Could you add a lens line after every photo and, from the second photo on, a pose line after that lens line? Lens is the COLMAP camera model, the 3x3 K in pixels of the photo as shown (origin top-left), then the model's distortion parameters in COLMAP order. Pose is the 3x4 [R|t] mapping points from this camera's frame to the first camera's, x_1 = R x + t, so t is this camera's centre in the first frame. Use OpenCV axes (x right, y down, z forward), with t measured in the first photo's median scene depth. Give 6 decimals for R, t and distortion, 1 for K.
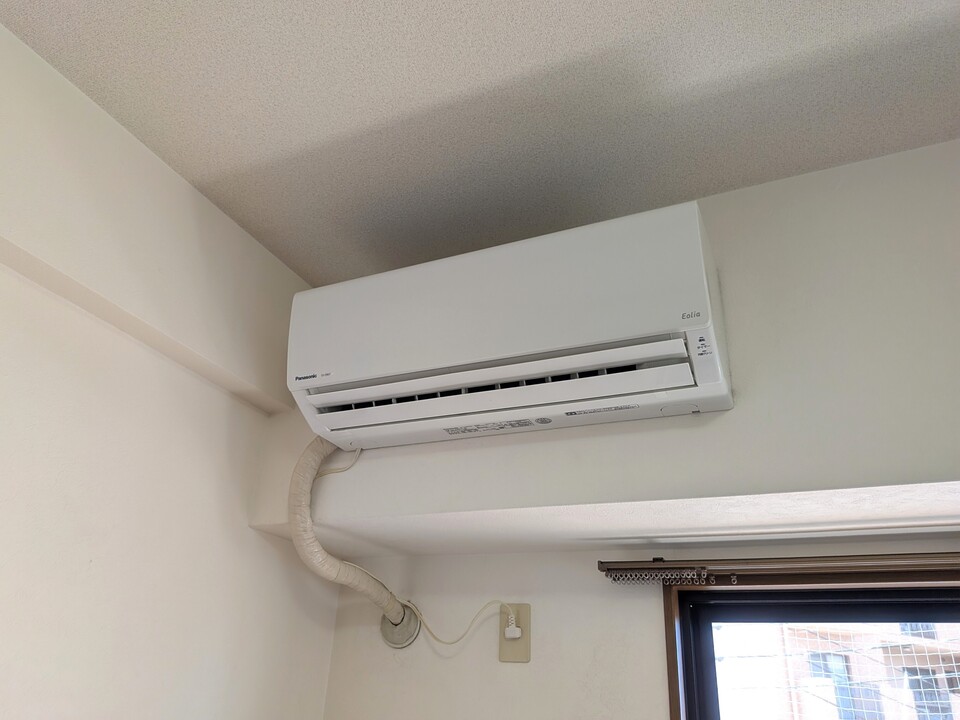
lens RADIAL K [[715.0, 0, 480.0], [0, 715.0, 360.0], [0, 0, 1]] dist [0.132206, -0.196339]
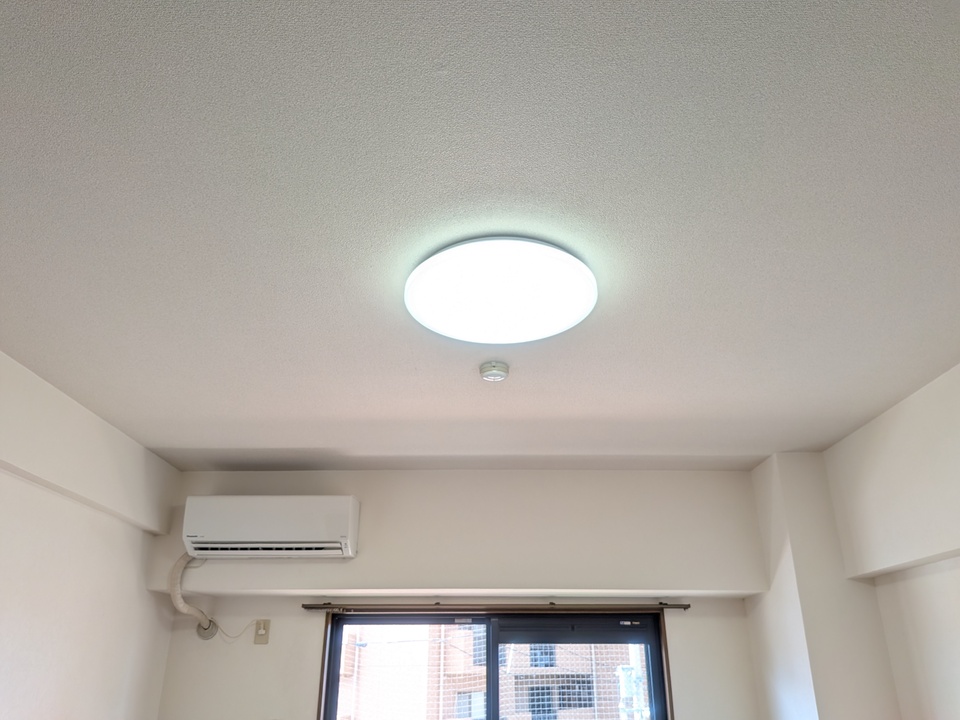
lens RADIAL K [[715.0, 0, 480.0], [0, 715.0, 360.0], [0, 0, 1]] dist [0.132206, -0.196339]
pose [[0.919755, 0.111831, 0.376224, -0.305777], [-0.131913, 0.990867, 0.027958, -0.696375], [-0.369661, -0.075344, 0.926107, -1.471426]]
